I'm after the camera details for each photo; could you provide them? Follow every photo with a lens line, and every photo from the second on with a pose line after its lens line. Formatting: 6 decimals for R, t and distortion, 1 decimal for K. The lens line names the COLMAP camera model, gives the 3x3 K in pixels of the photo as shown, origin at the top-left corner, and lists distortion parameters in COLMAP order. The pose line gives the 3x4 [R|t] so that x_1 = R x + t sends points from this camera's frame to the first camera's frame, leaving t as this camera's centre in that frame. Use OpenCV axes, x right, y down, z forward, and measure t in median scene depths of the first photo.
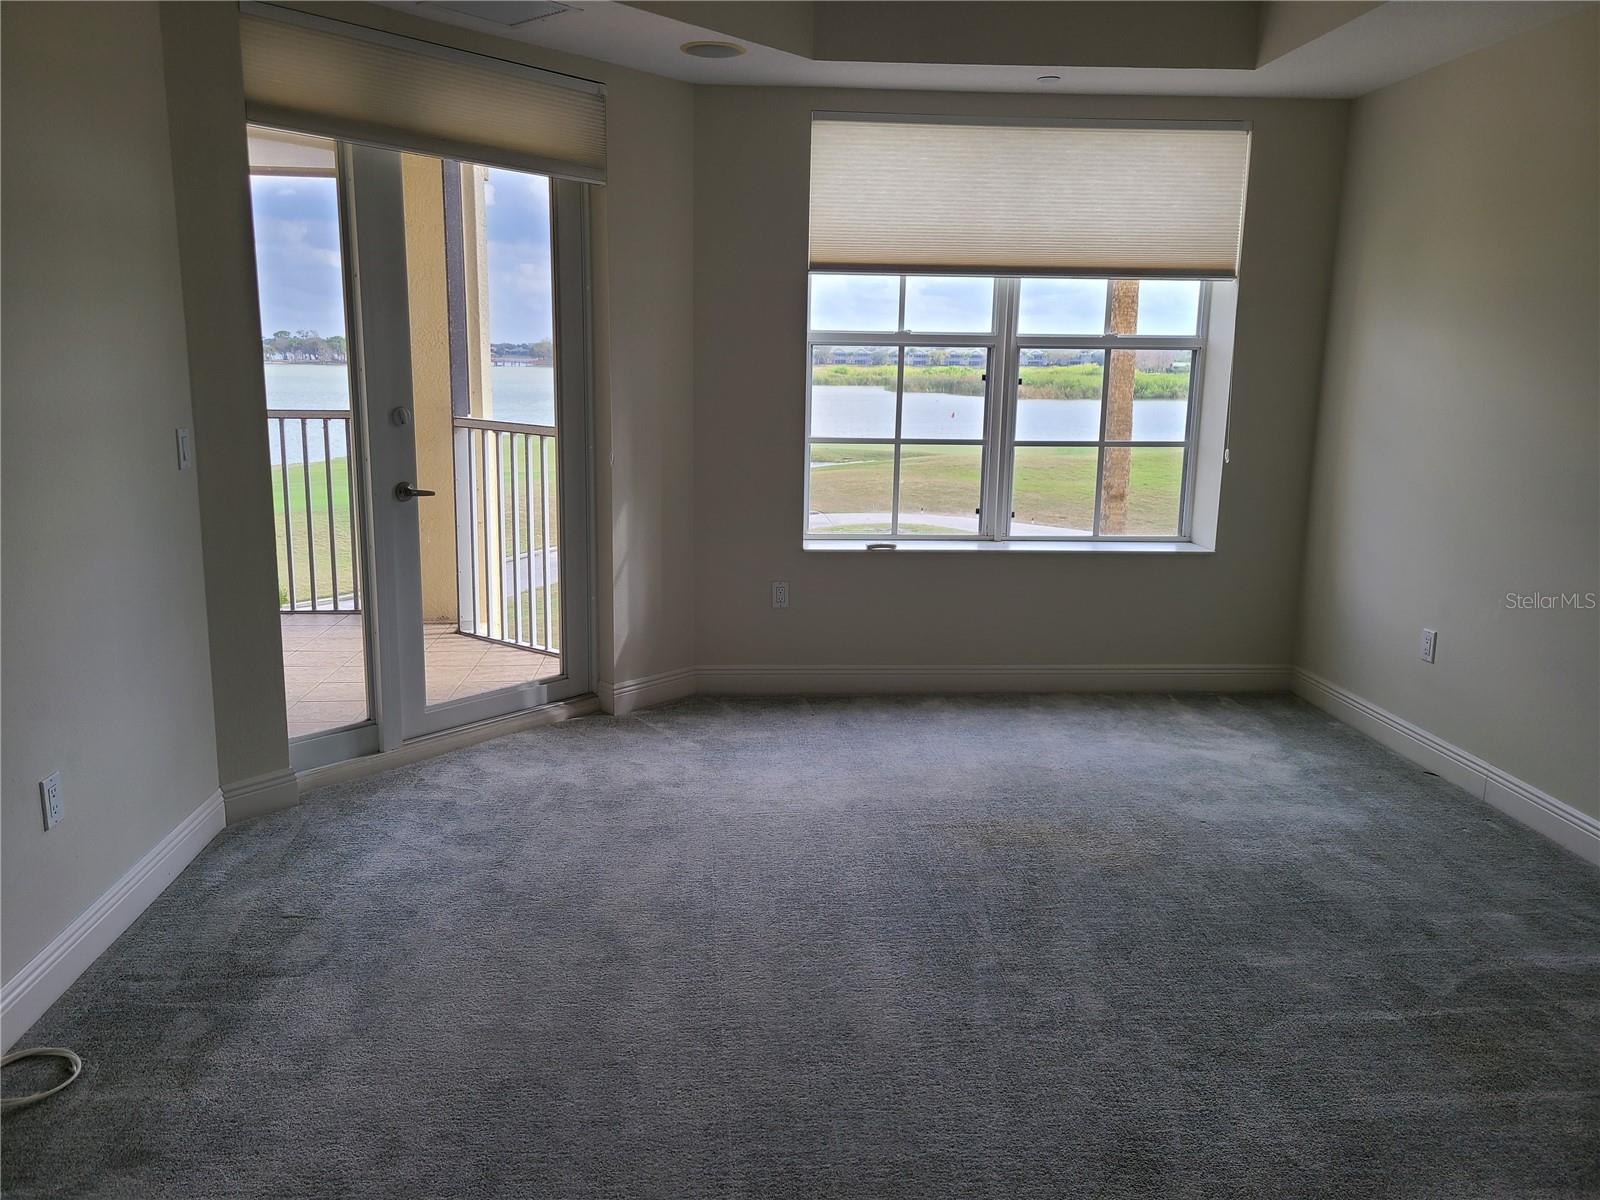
lens RADIAL K [[1212.9, 0, 774.4], [0, 1212.9, 593.1], [0, 0, 1]] dist [0.069751, -0.047147]
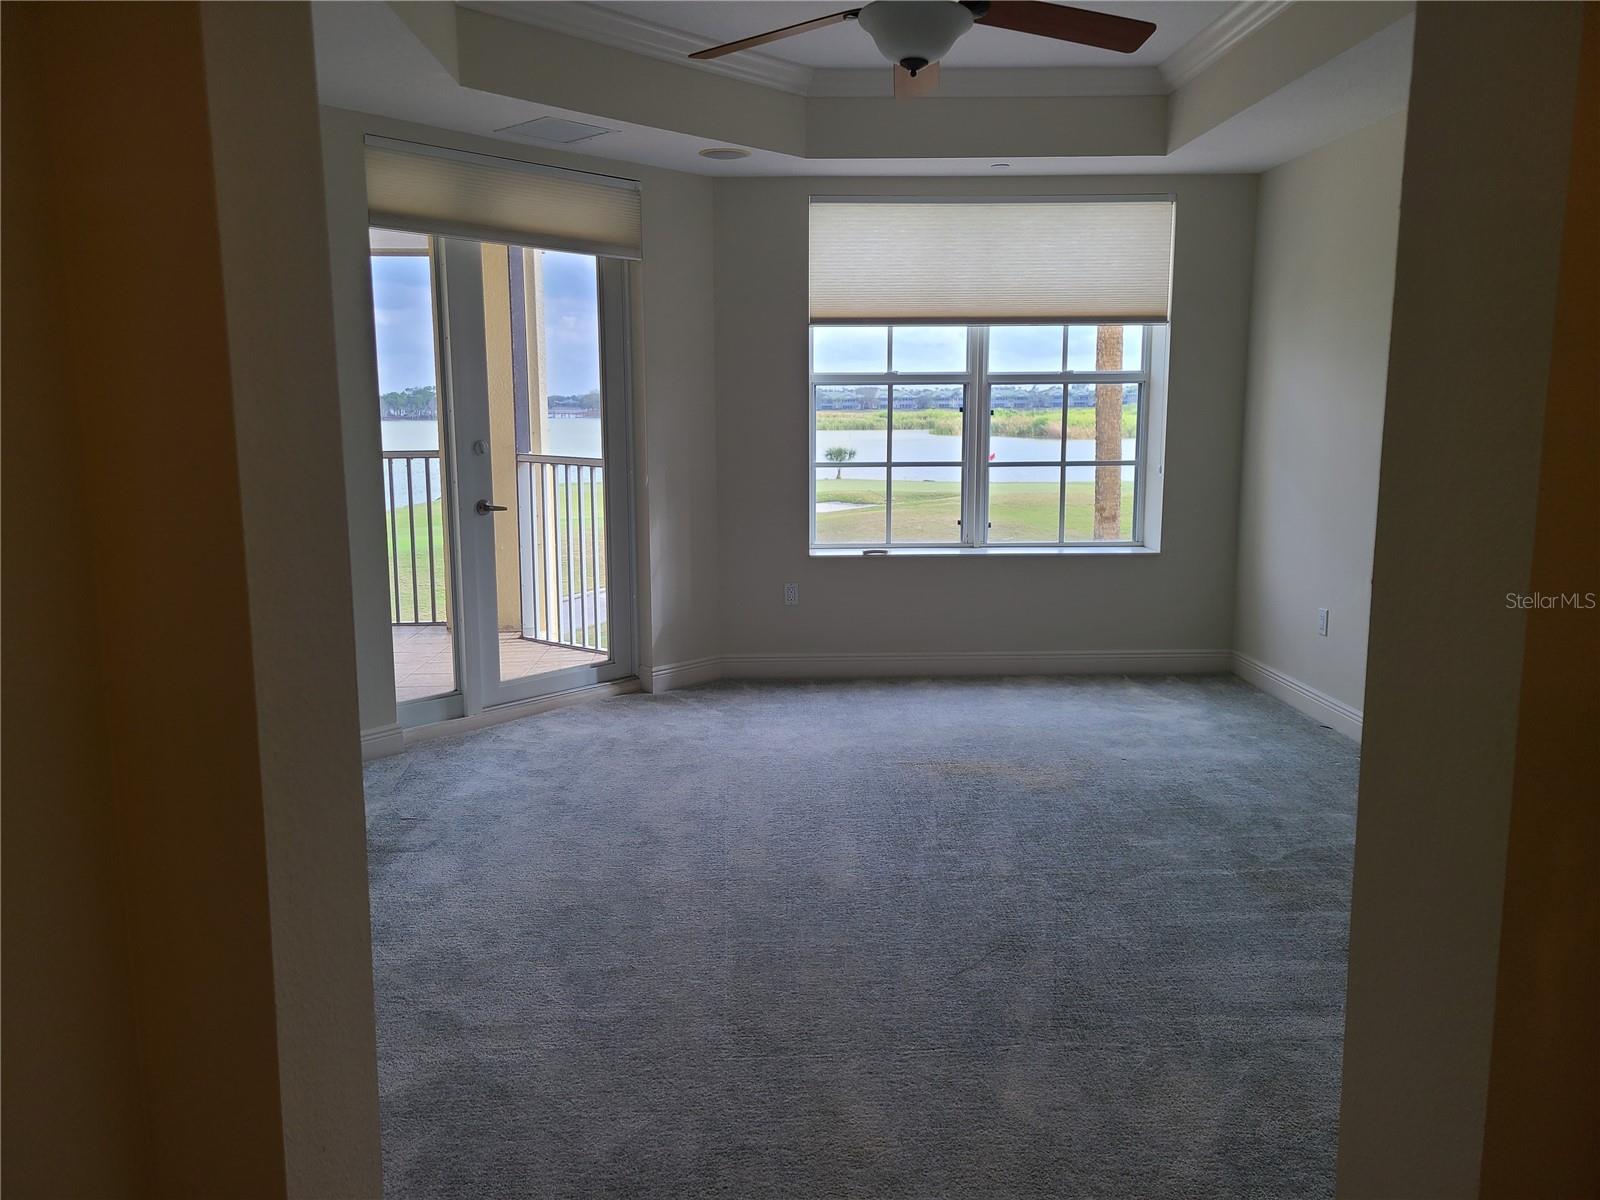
lens RADIAL K [[1212.9, 0, 774.4], [0, 1212.9, 593.1], [0, 0, 1]] dist [0.069751, -0.047147]
pose [[0.999101, -0.014291, -0.039901, 0.042713], [0.012798, 0.999218, -0.037421, 0.053190], [0.040405, 0.036876, 0.998503, -0.225000]]
